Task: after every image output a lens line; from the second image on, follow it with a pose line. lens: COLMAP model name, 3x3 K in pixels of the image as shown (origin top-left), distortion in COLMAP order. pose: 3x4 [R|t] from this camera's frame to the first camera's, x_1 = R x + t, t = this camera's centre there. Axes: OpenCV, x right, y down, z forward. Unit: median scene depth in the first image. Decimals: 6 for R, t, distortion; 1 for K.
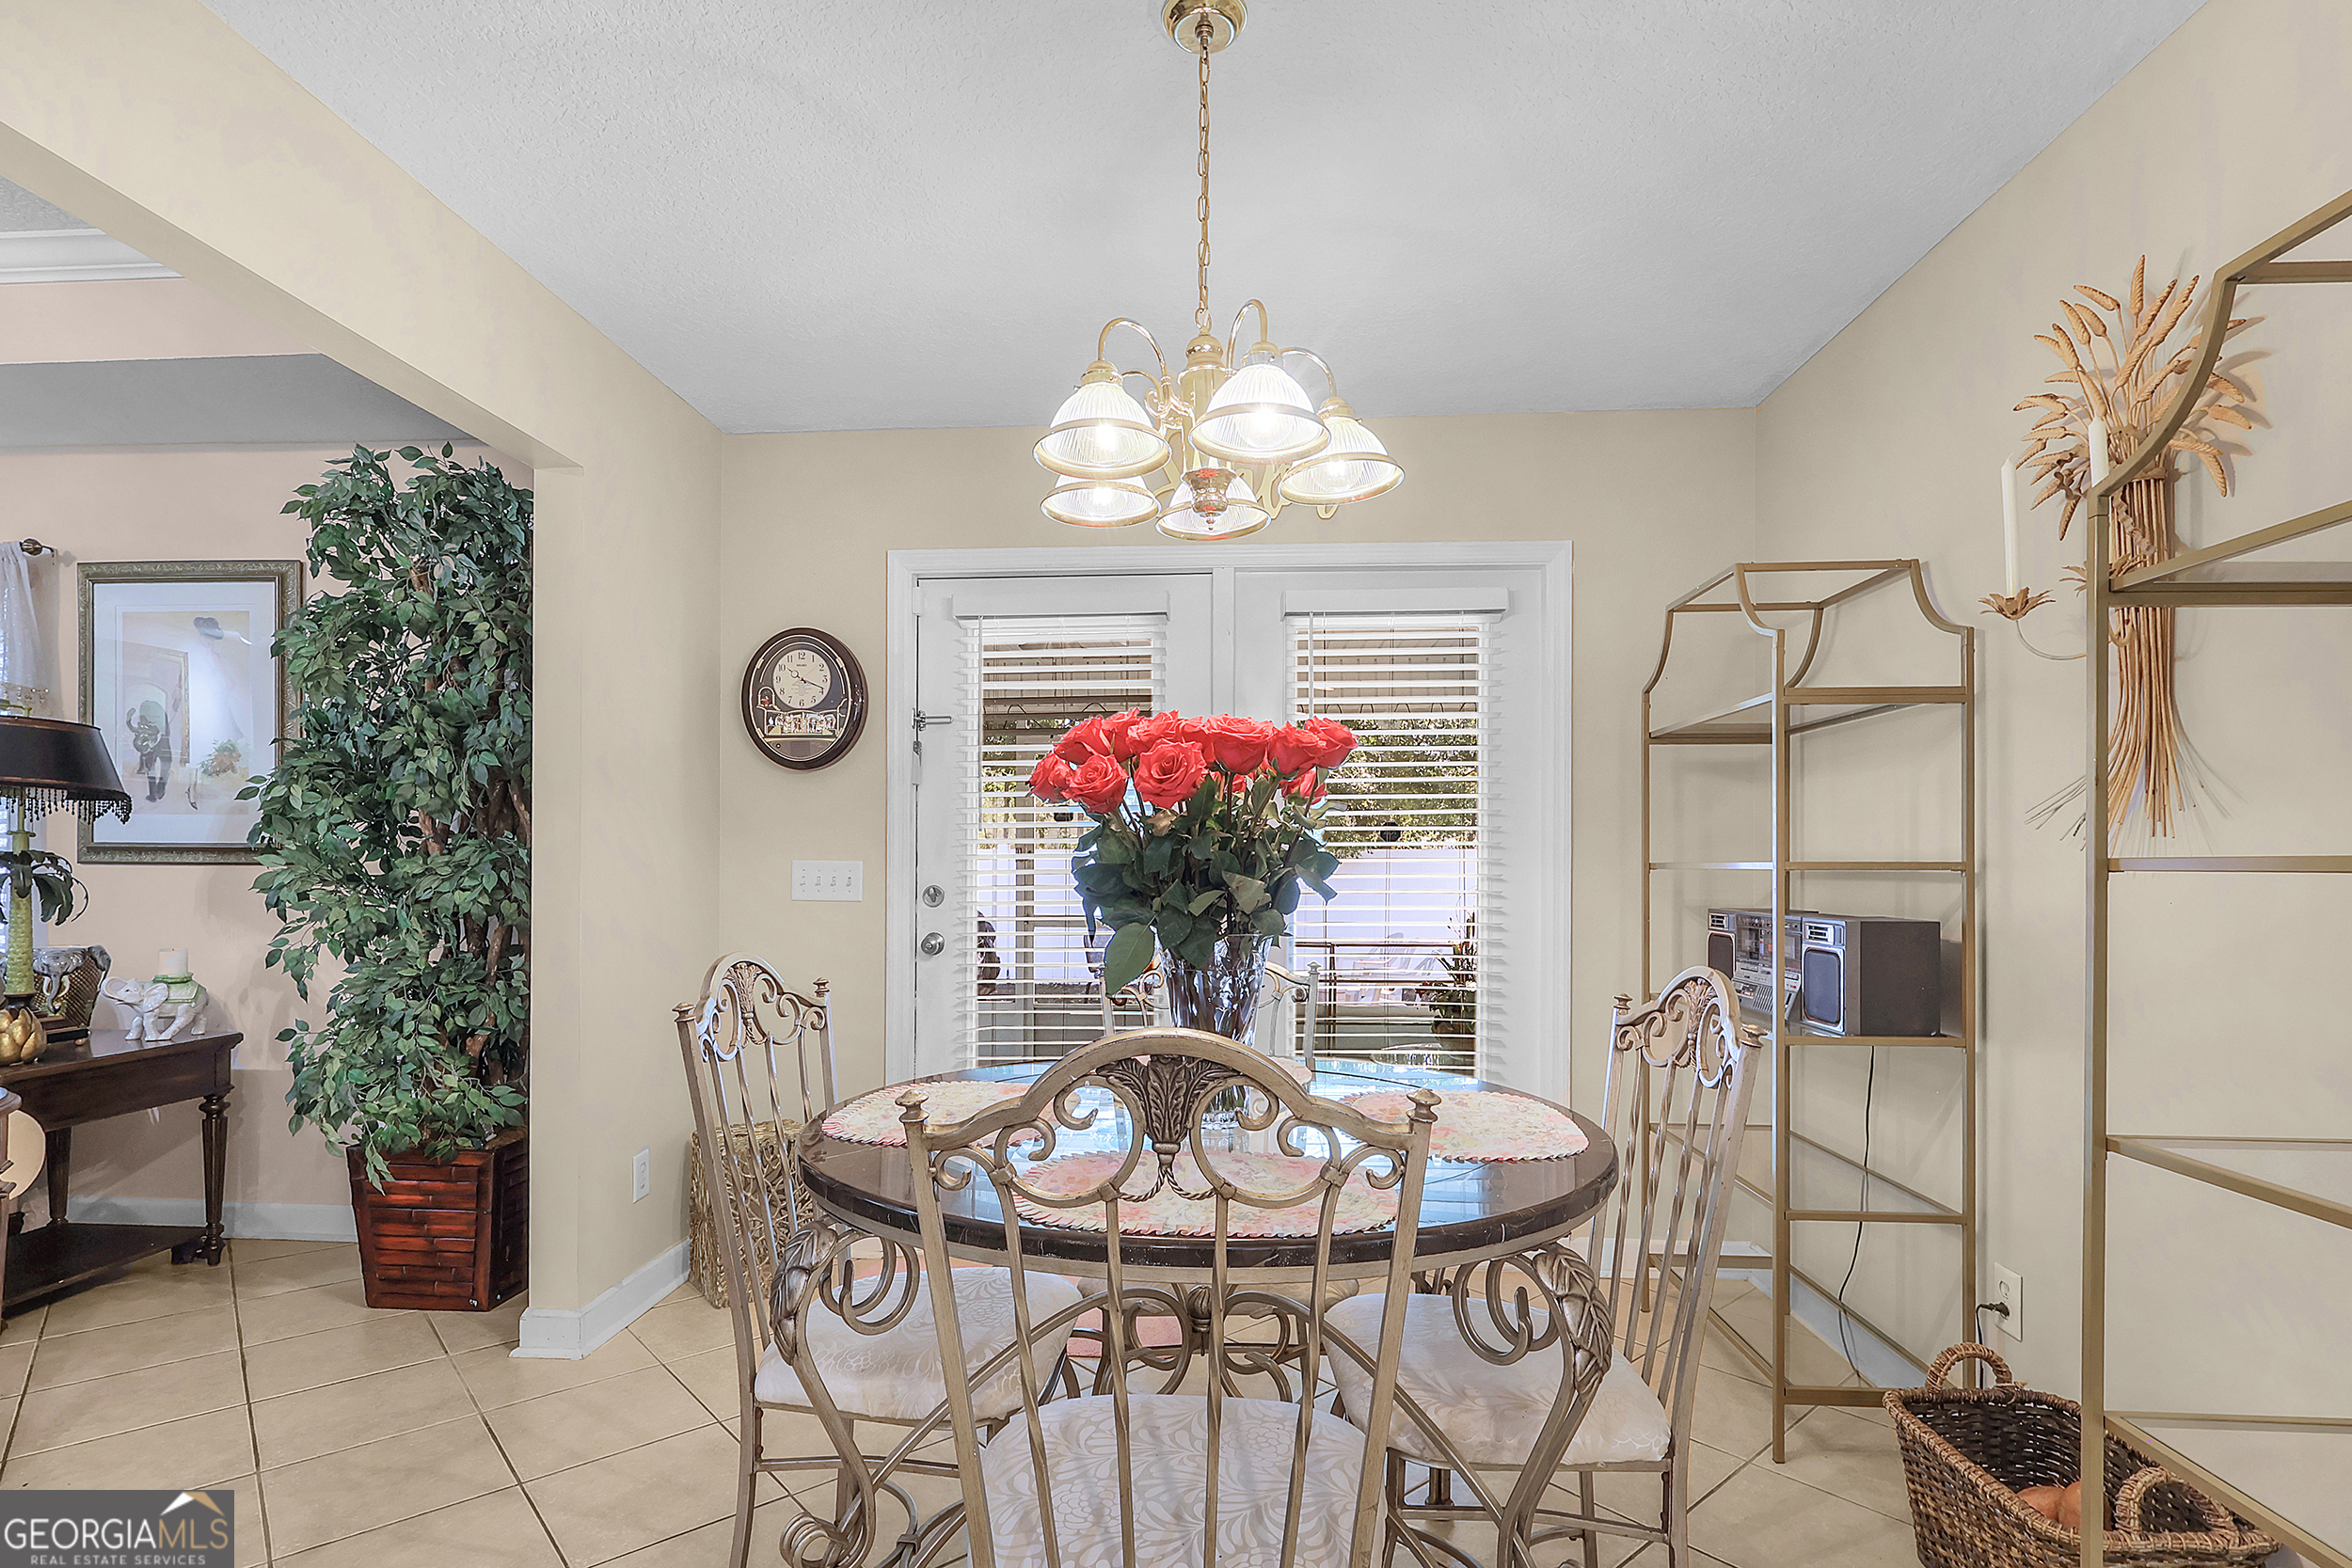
lens RADIAL K [[1106.3, 0, 1178.2], [0, 1106.3, 859.8], [0, 0, 1]] dist [-0.007197, 0.001880]
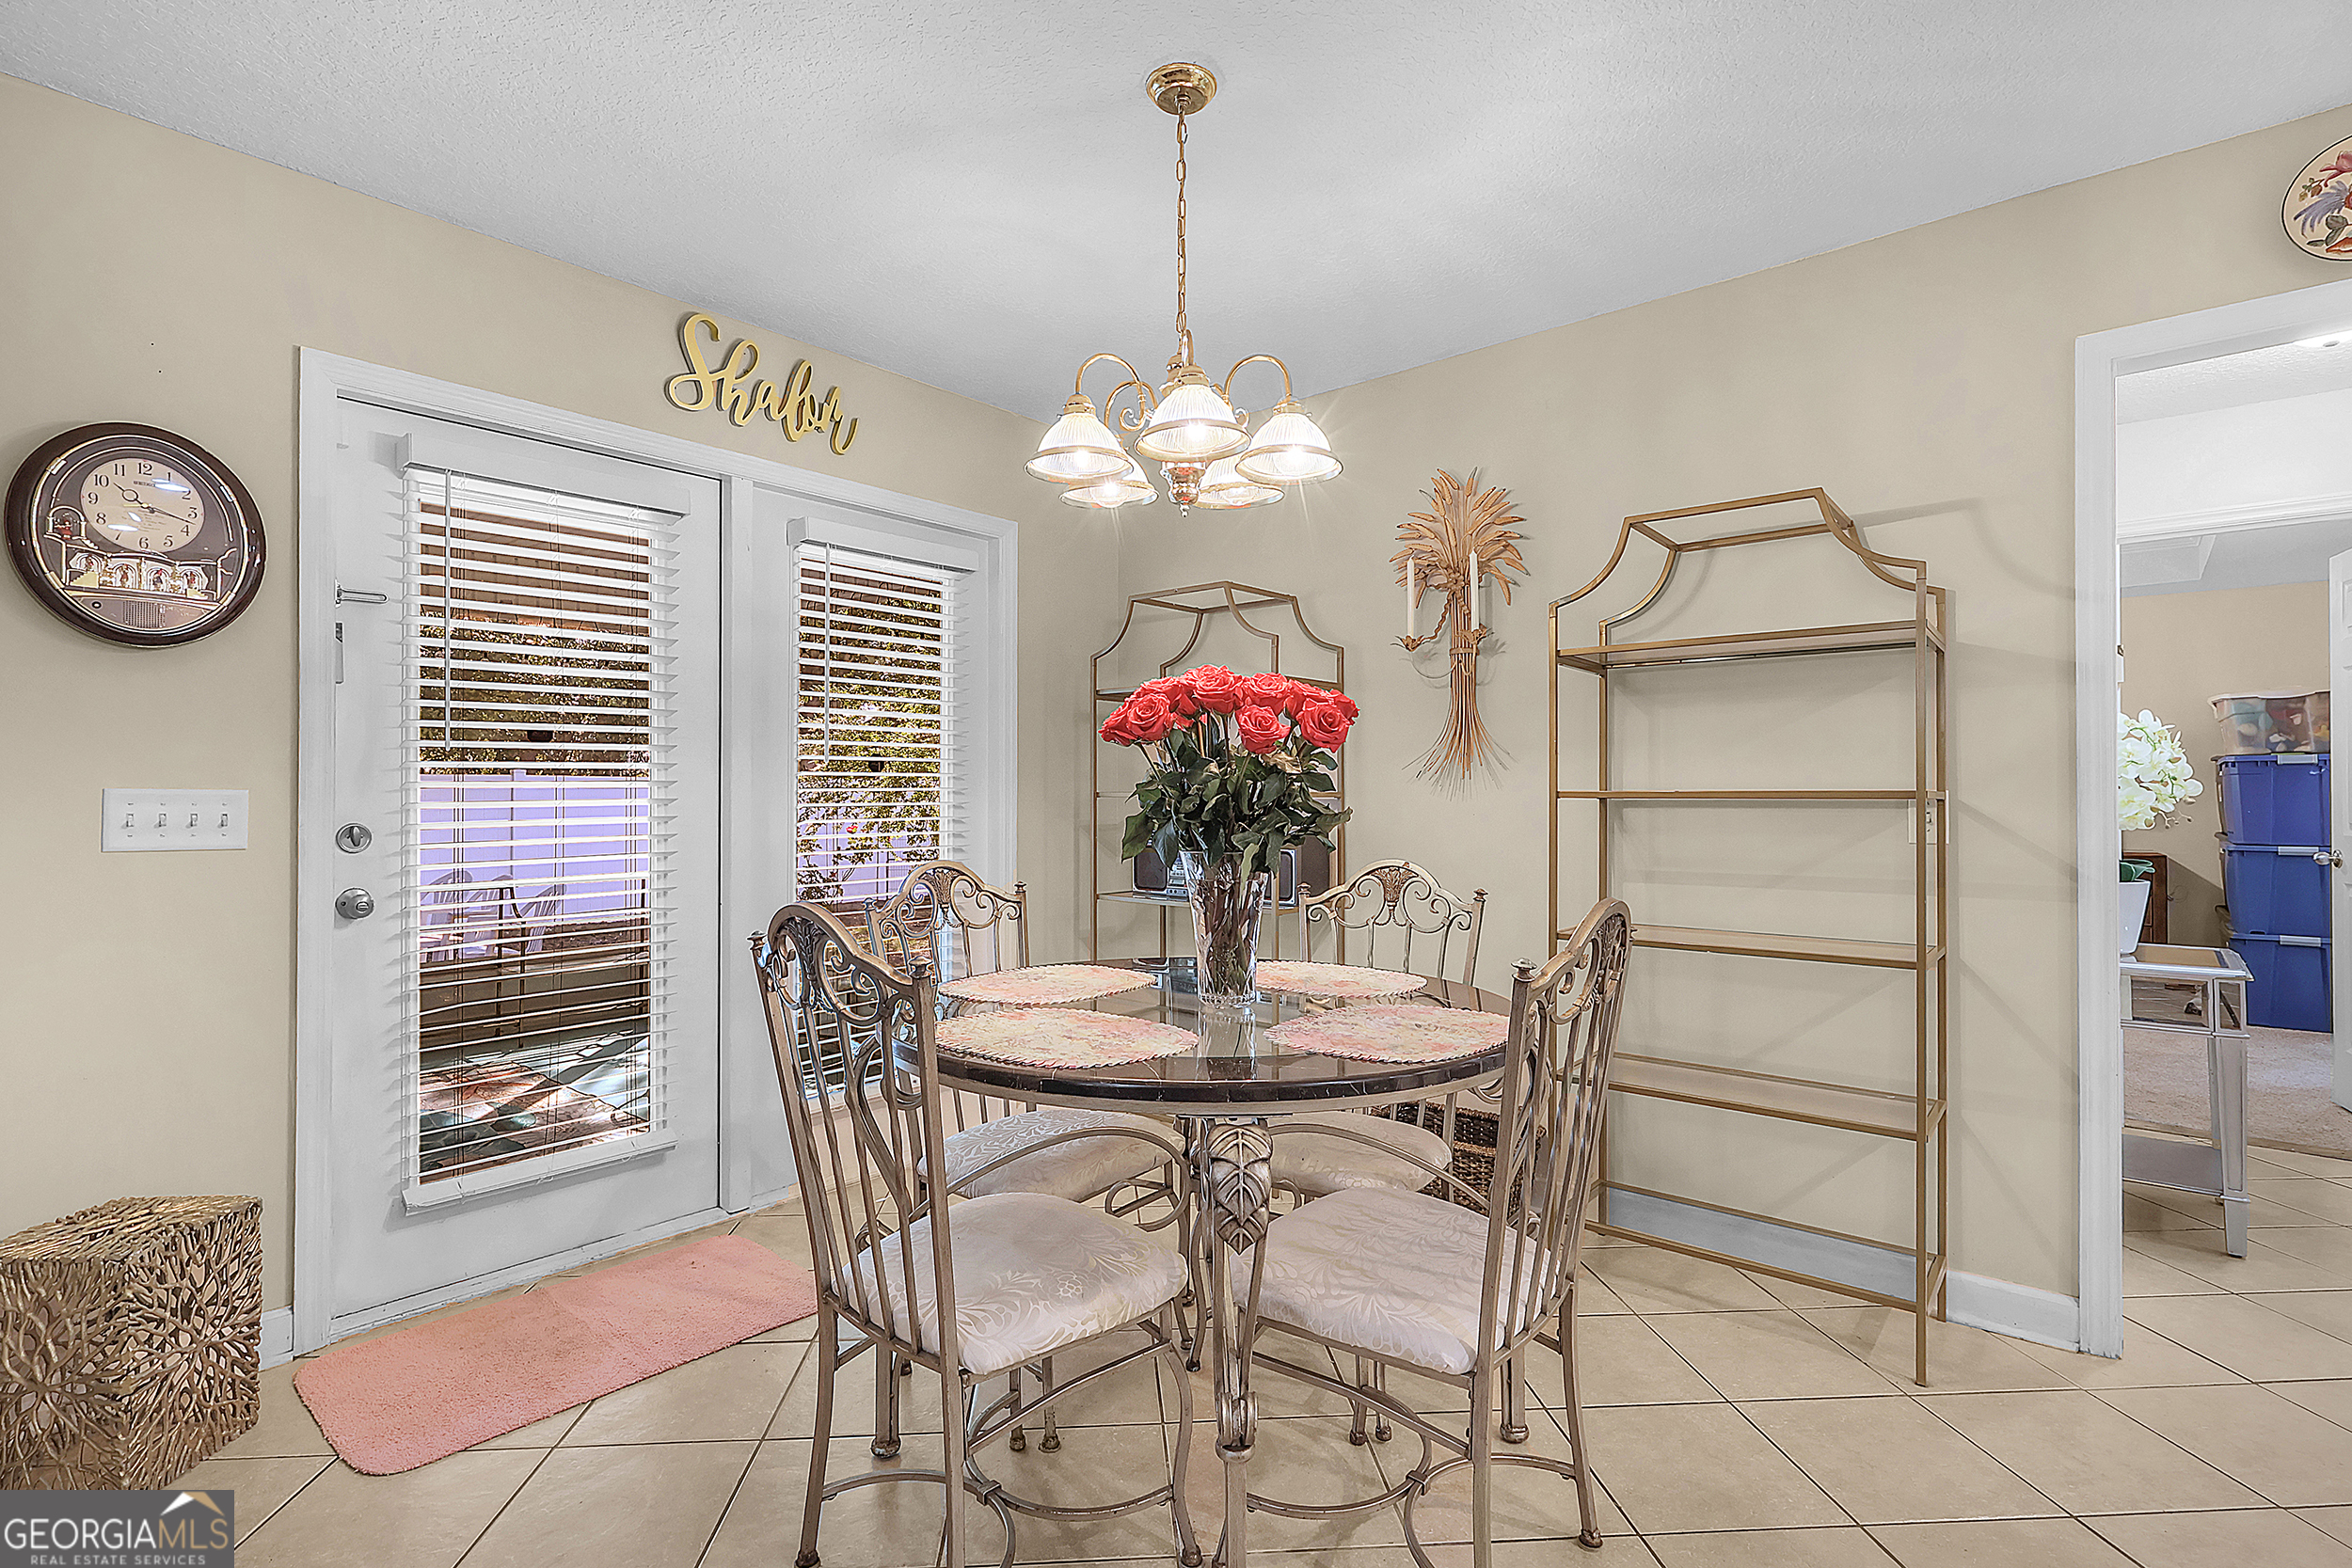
lens RADIAL K [[1106.3, 0, 1167.4], [0, 1106.3, 786.9], [0, 0, 1]] dist [-0.007197, 0.001880]
pose [[0.611293, 0.003965, 0.791394, -0.573391], [-0.003961, 0.999990, -0.001950, -0.001635], [-0.791394, -0.001943, 0.611303, 0.167276]]
